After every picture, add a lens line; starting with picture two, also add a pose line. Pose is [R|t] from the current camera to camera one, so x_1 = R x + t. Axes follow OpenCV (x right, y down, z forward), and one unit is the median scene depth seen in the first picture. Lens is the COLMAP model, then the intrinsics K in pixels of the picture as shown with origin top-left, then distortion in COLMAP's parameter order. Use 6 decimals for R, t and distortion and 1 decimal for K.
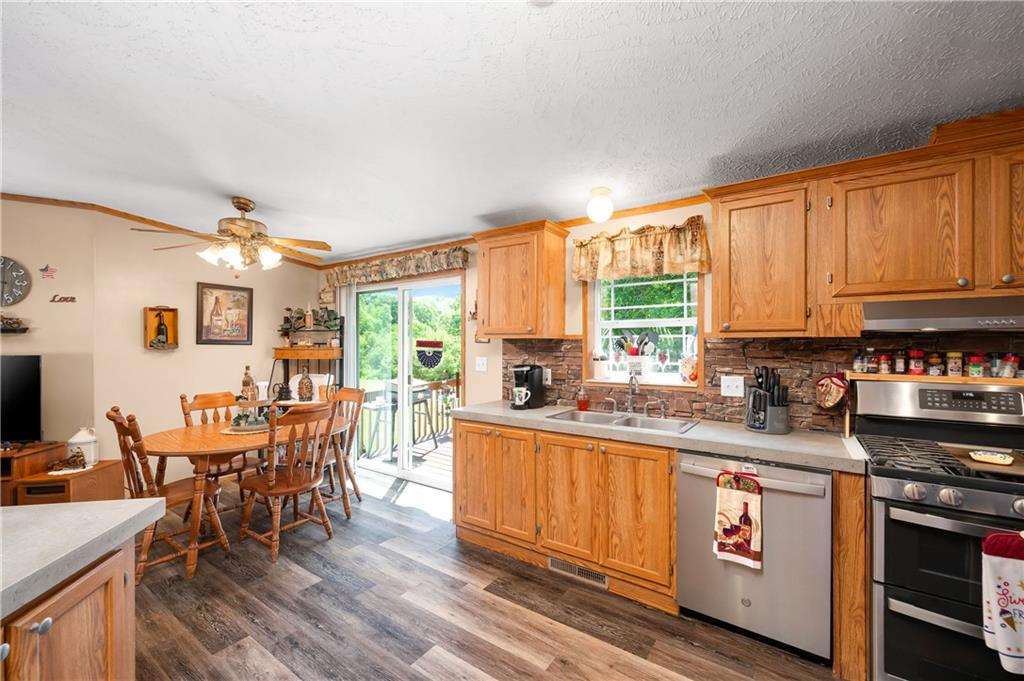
lens RADIAL K [[417.3, 0, 513.9], [0, 417.3, 344.2], [0, 0, 1]] dist [0.000894, -0.000015]
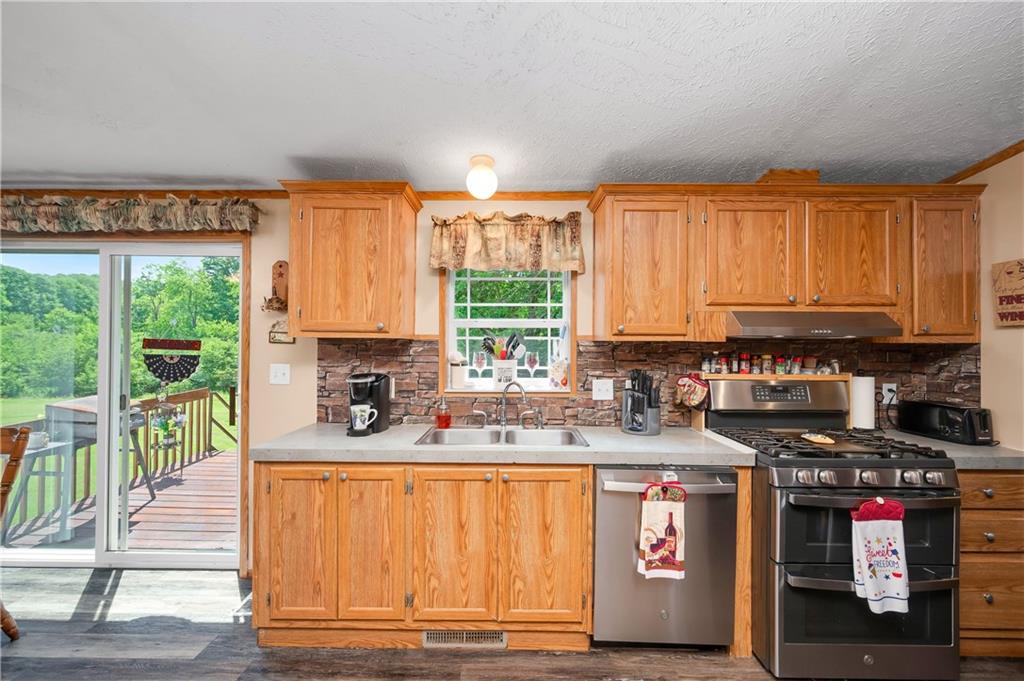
lens RADIAL K [[417.3, 0, 511.5], [0, 417.3, 344.0], [0, 0, 1]] dist [0.000894, -0.000015]
pose [[0.827929, 0.008060, 0.560775, -0.208753], [-0.006466, 0.999967, -0.004825, -0.001905], [-0.560796, 0.000369, 0.827954, 0.292086]]
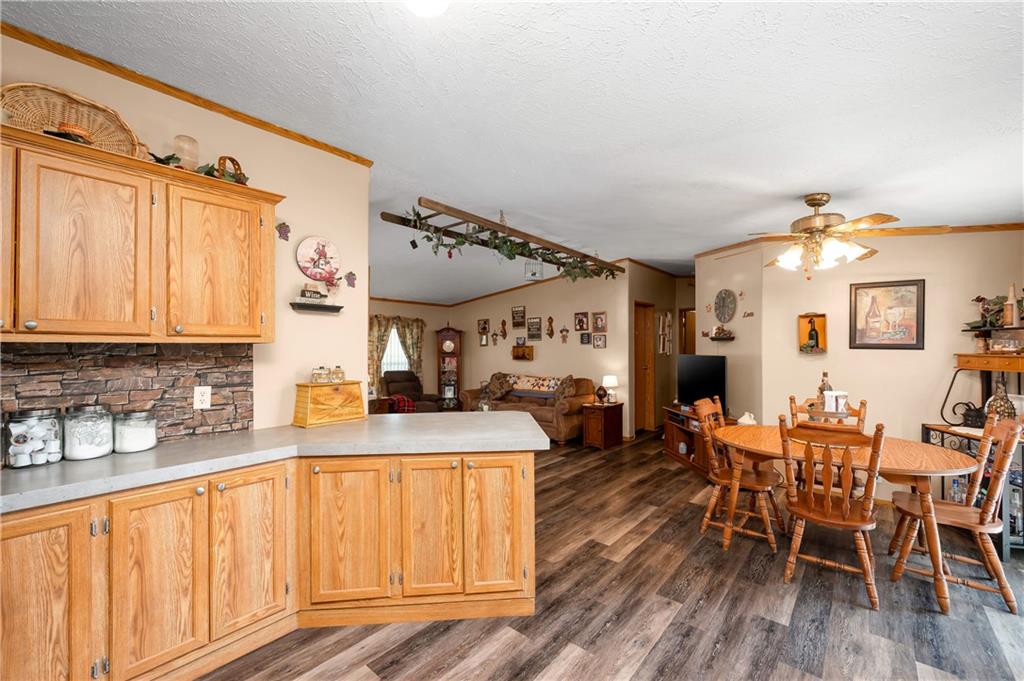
lens RADIAL K [[417.3, 0, 512.8], [0, 417.3, 345.4], [0, 0, 1]] dist [0.000894, -0.000015]
pose [[-0.095323, -0.005270, -0.995432, 0.422641], [-0.004173, 0.999979, -0.004895, 0.000332], [0.995438, 0.003688, -0.095343, 0.498985]]
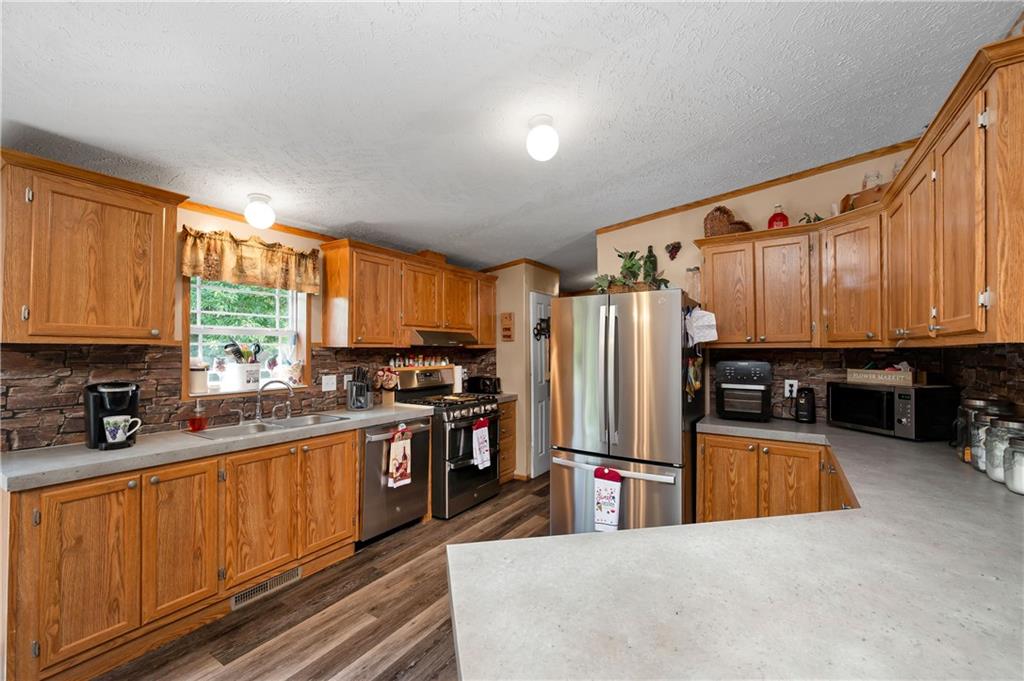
lens RADIAL K [[417.3, 0, 510.9], [0, 417.3, 343.5], [0, 0, 1]] dist [0.000894, -0.000015]
pose [[-0.026779, 0.016537, 0.999505, -0.808295], [0.000891, 0.999863, -0.016519, -0.003544], [-0.999641, 0.000448, -0.026790, 0.442198]]
